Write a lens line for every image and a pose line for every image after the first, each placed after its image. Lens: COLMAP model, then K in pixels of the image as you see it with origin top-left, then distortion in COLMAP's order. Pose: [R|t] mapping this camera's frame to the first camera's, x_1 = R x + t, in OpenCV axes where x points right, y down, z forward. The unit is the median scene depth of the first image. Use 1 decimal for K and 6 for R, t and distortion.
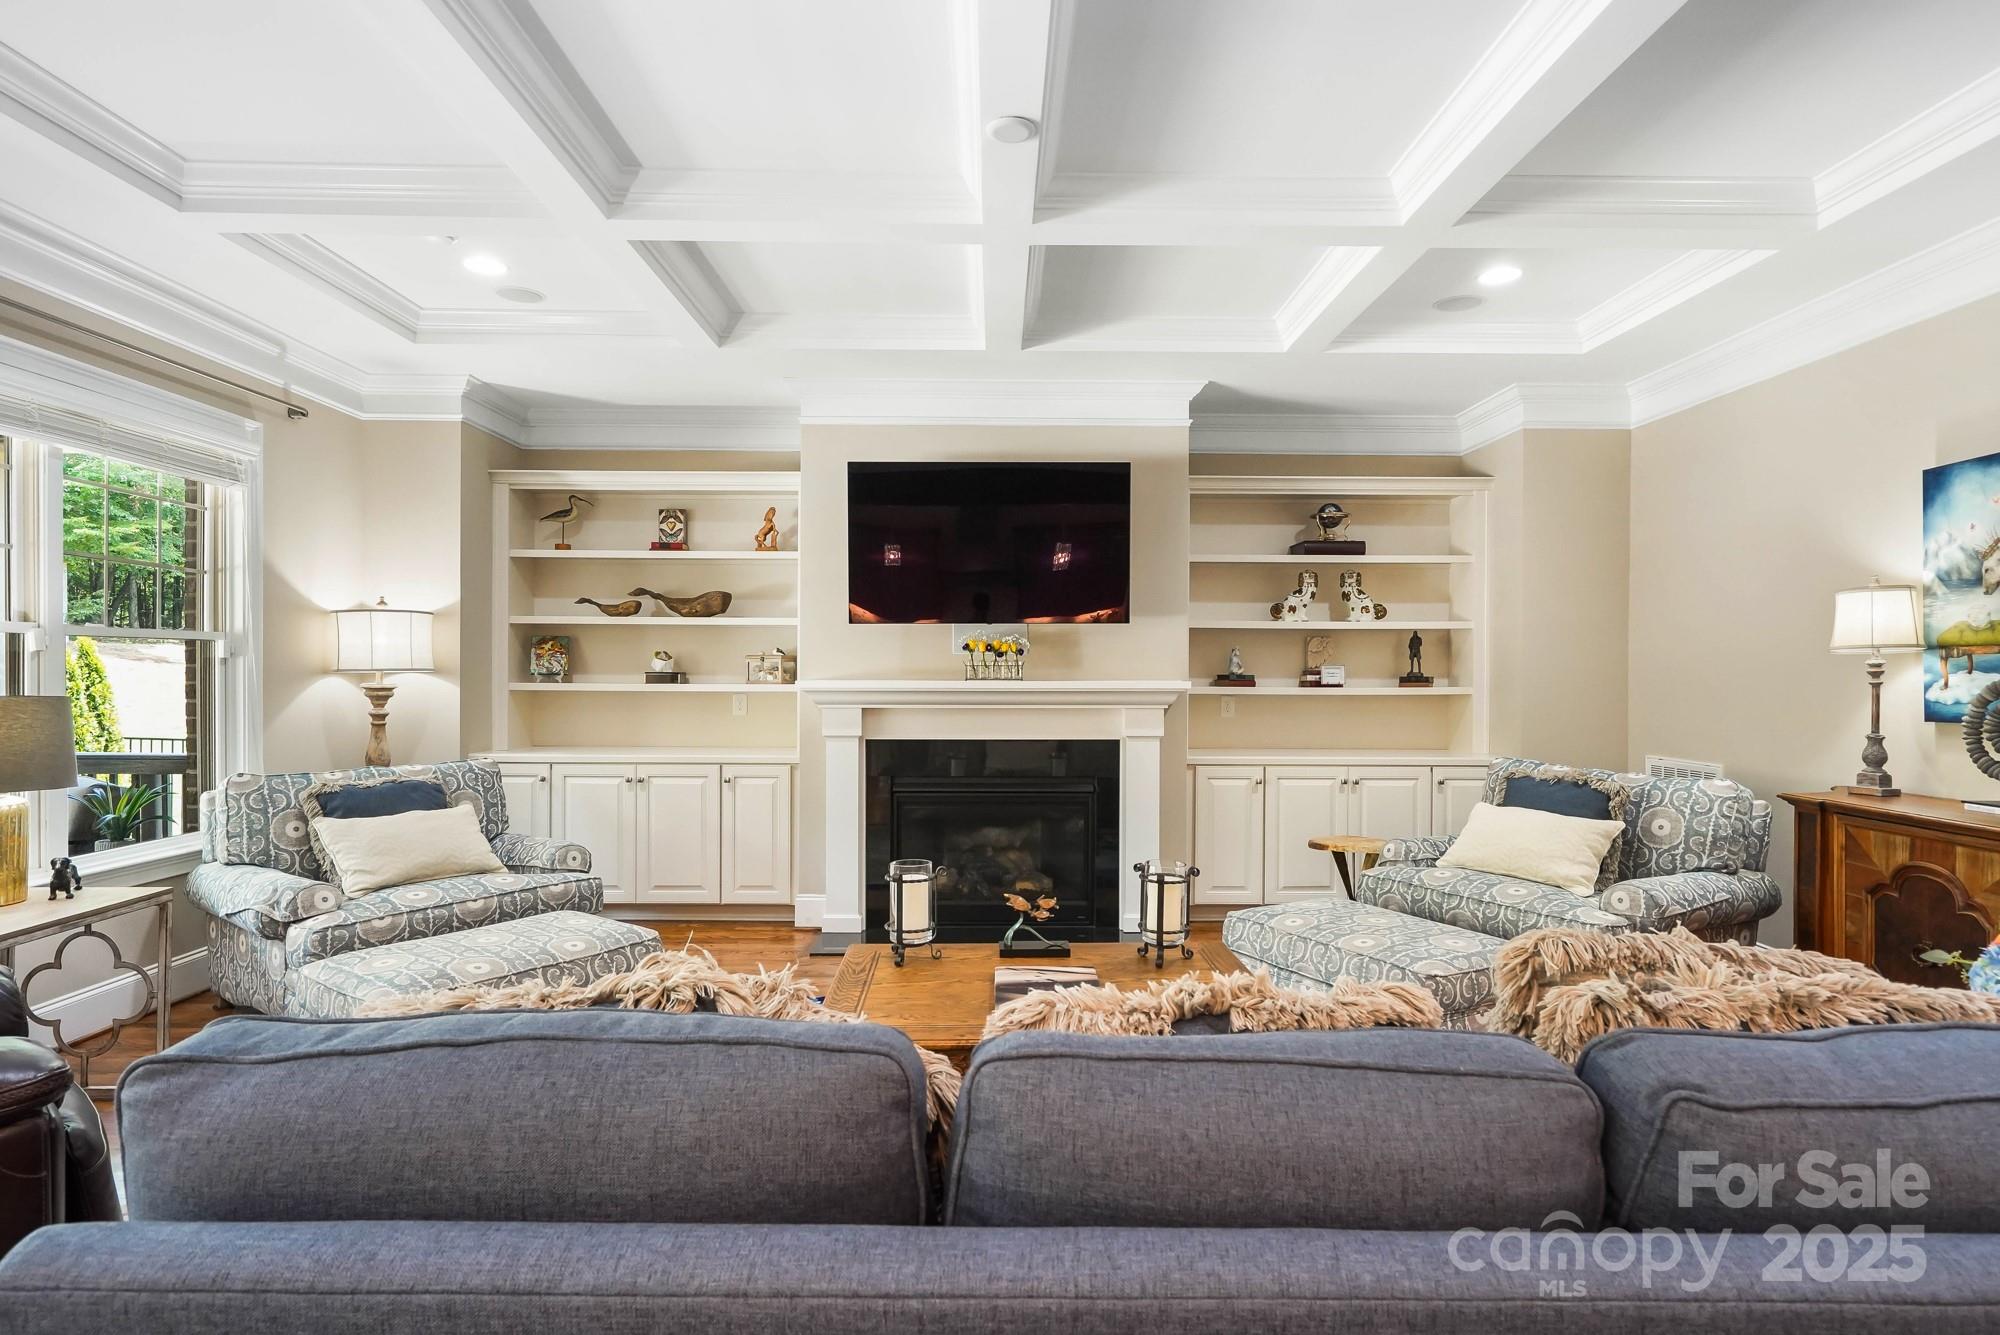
lens RADIAL K [[1051.0, 0, 1000.0], [0, 1051.0, 667.5], [0, 0, 1]] dist [-0.000721, -0.000145]
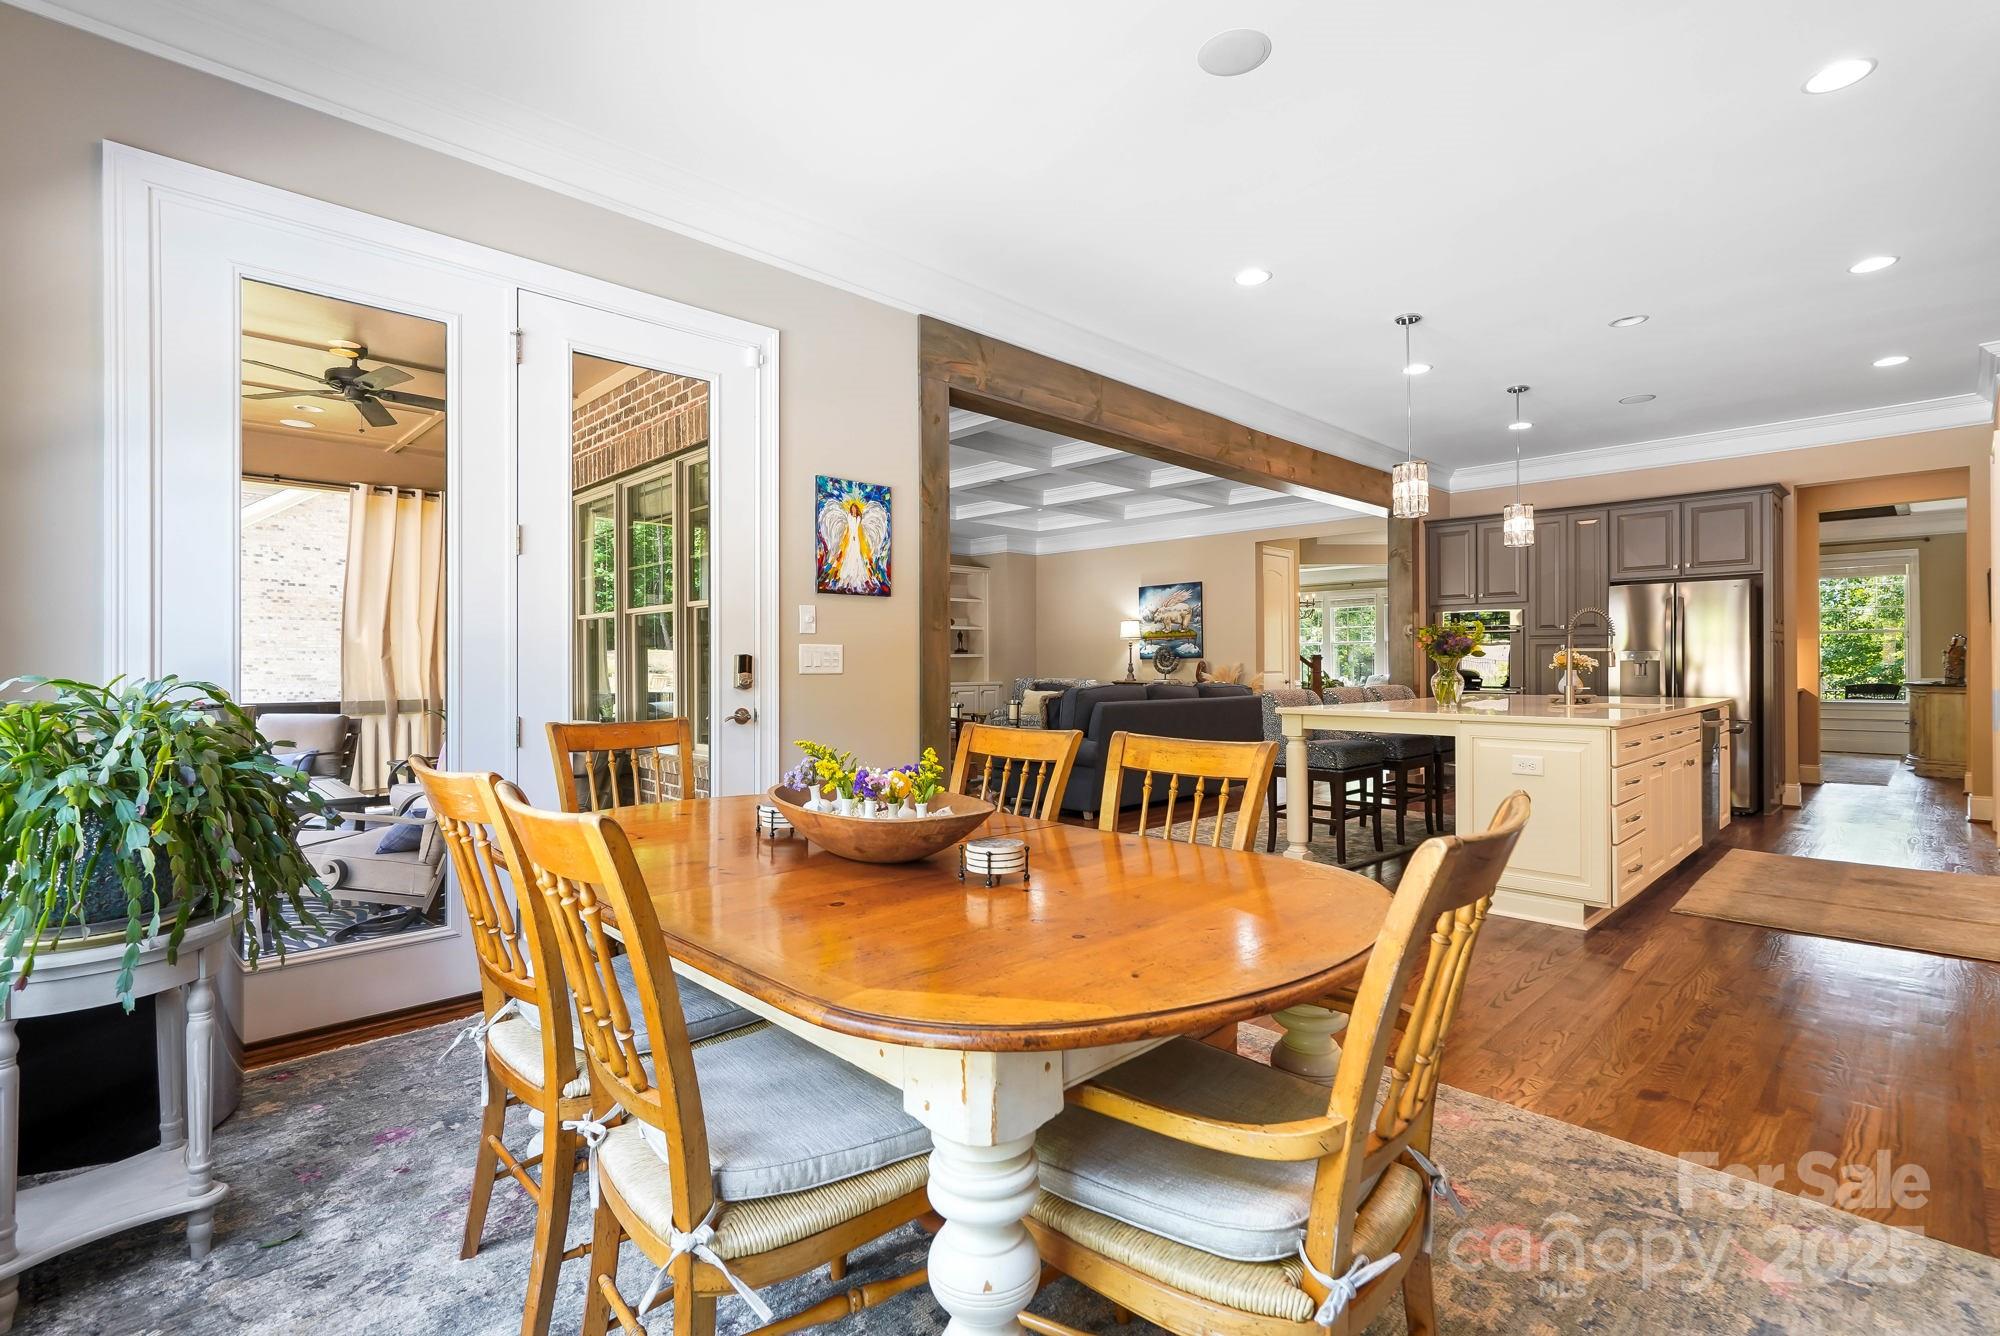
lens RADIAL K [[915.3, 0, 1000.0], [0, 915.3, 668.0], [0, 0, 1]] dist [0.000280, 0.000102]
pose [[0.724926, -0.010369, 0.688749, -1.062054], [0.005139, 0.999940, 0.009645, 0.033188], [-0.688808, -0.003452, 0.724936, -0.604999]]
